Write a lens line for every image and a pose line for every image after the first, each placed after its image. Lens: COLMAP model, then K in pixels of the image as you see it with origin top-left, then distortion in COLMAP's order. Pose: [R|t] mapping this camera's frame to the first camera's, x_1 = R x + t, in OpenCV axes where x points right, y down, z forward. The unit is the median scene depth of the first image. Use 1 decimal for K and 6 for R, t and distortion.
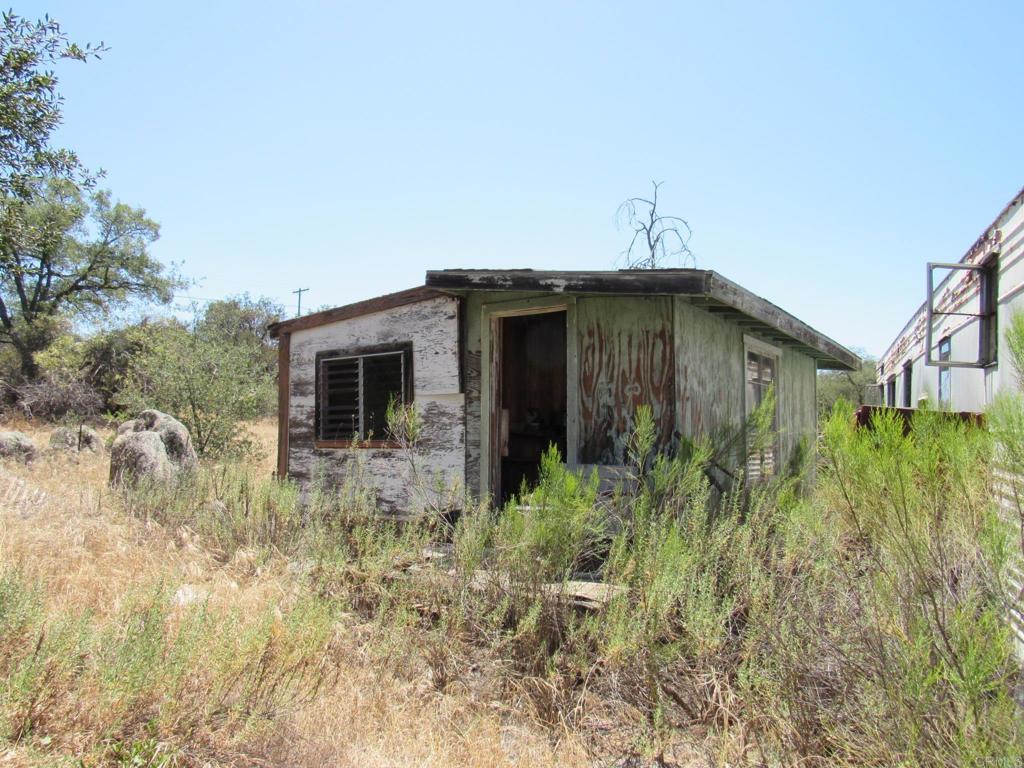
lens RADIAL K [[721.1, 0, 505.9], [0, 721.1, 383.2], [0, 0, 1]] dist [-0.027020, 0.002469]
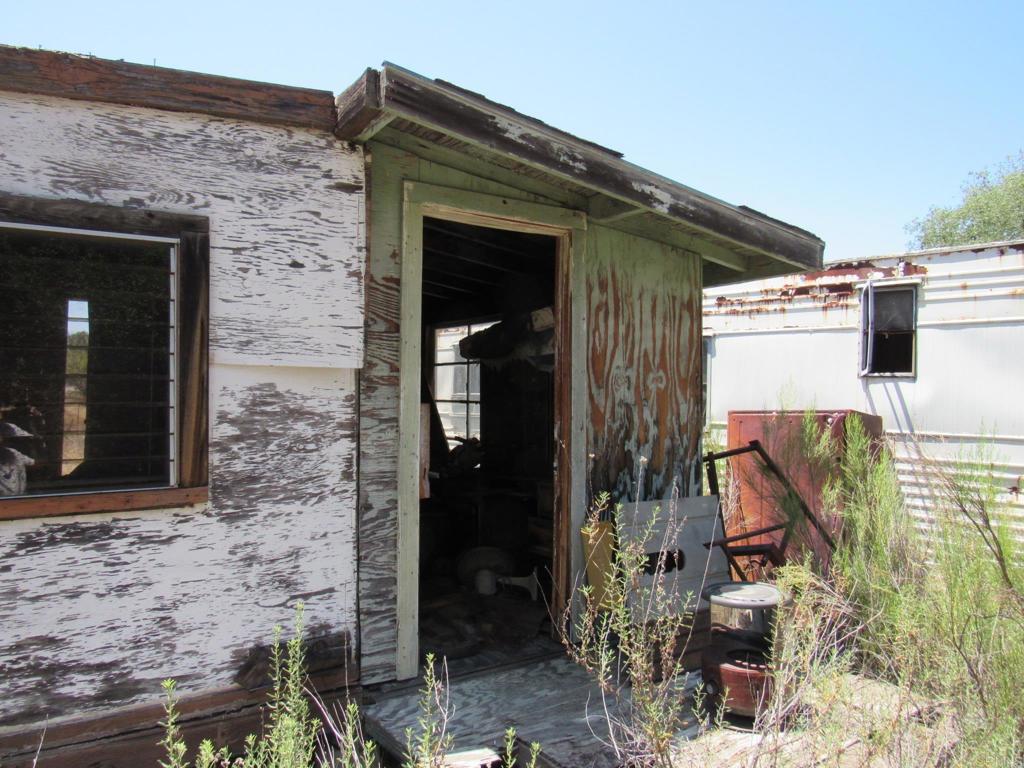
lens RADIAL K [[721.1, 0, 505.9], [0, 721.1, 383.2], [0, 0, 1]] dist [-0.027020, 0.002469]
pose [[0.383673, 0.009071, 0.923425, -0.479276], [-0.078305, 0.996670, 0.022744, 0.006839], [-0.920143, -0.081035, 0.383105, 0.830218]]
